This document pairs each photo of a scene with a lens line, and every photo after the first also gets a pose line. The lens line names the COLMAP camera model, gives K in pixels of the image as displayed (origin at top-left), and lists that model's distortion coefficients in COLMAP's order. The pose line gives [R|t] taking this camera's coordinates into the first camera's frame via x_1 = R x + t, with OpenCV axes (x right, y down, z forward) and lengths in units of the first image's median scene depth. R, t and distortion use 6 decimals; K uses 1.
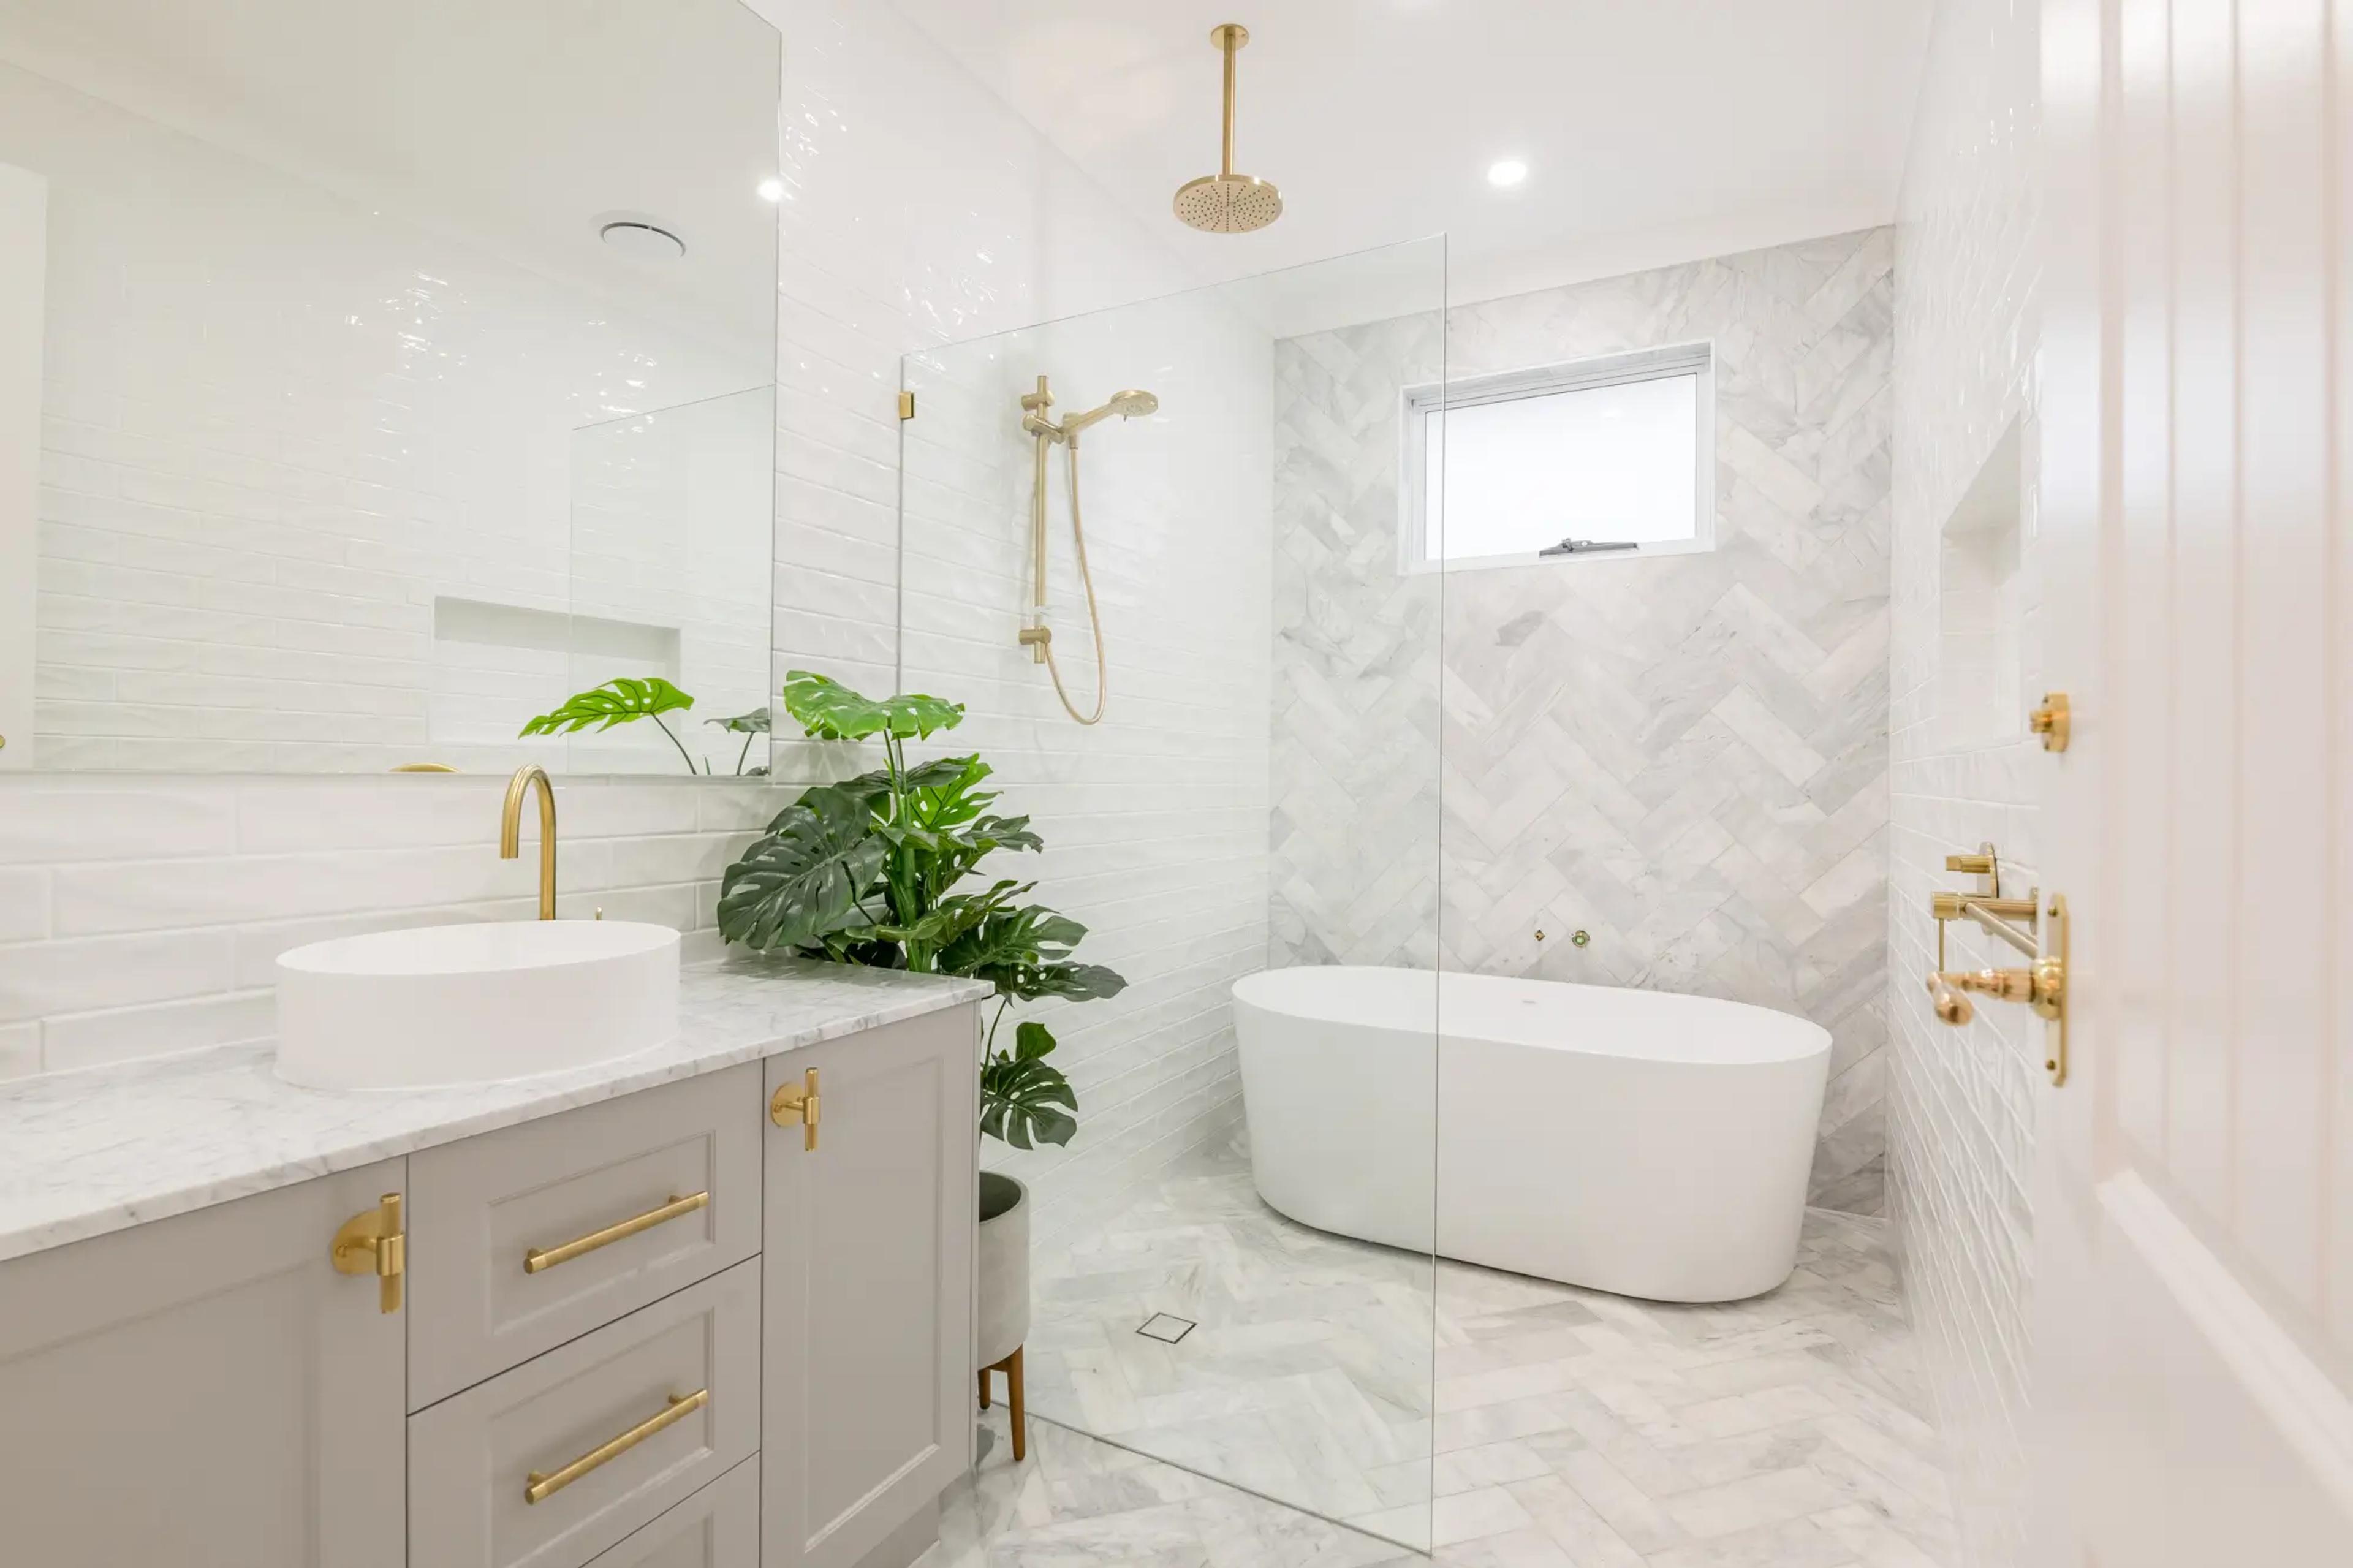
lens RADIAL K [[1148.9, 0, 1181.8], [0, 1148.9, 780.5], [0, 0, 1]] dist [-0.002582, -0.000704]
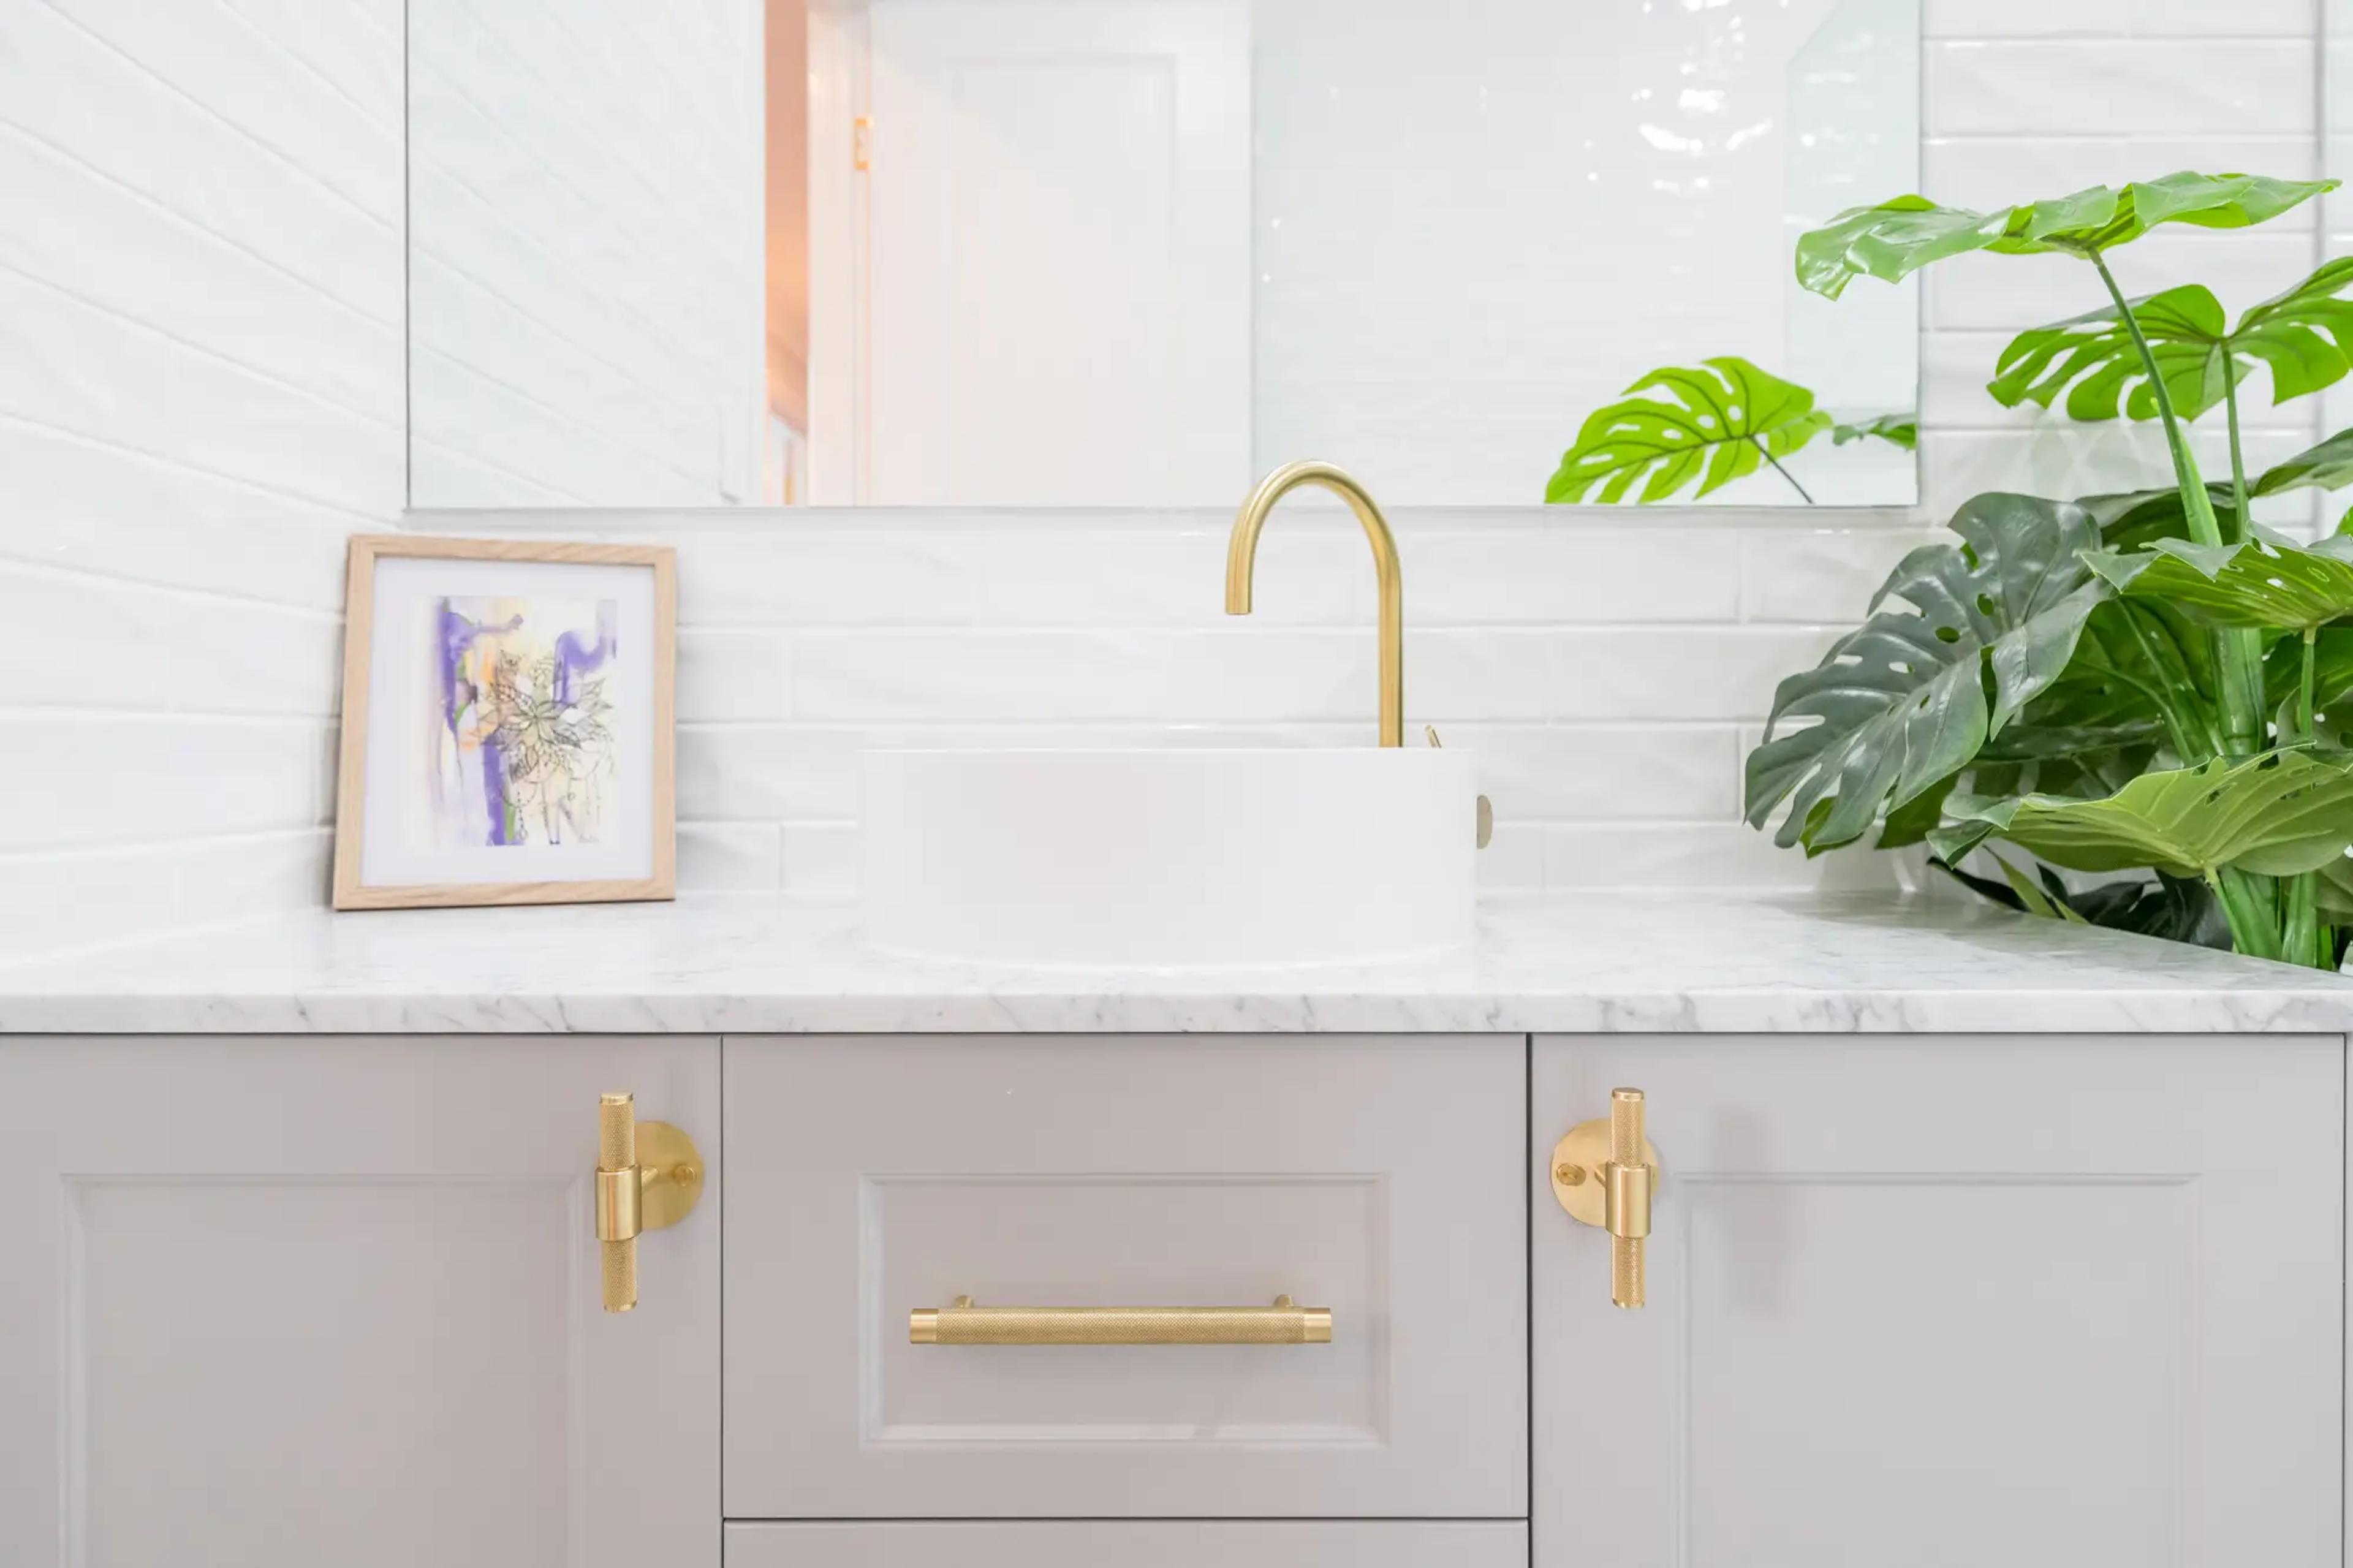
lens RADIAL K [[1483.9, 0, 1182.6], [0, 1483.9, 761.0], [0, 0, 1]] dist [0.005531, -0.000810]
pose [[0.468044, -0.009463, -0.883655, 0.034204], [-0.001645, 0.999932, -0.011580, 0.116431], [0.883704, 0.006874, 0.467996, 0.499634]]
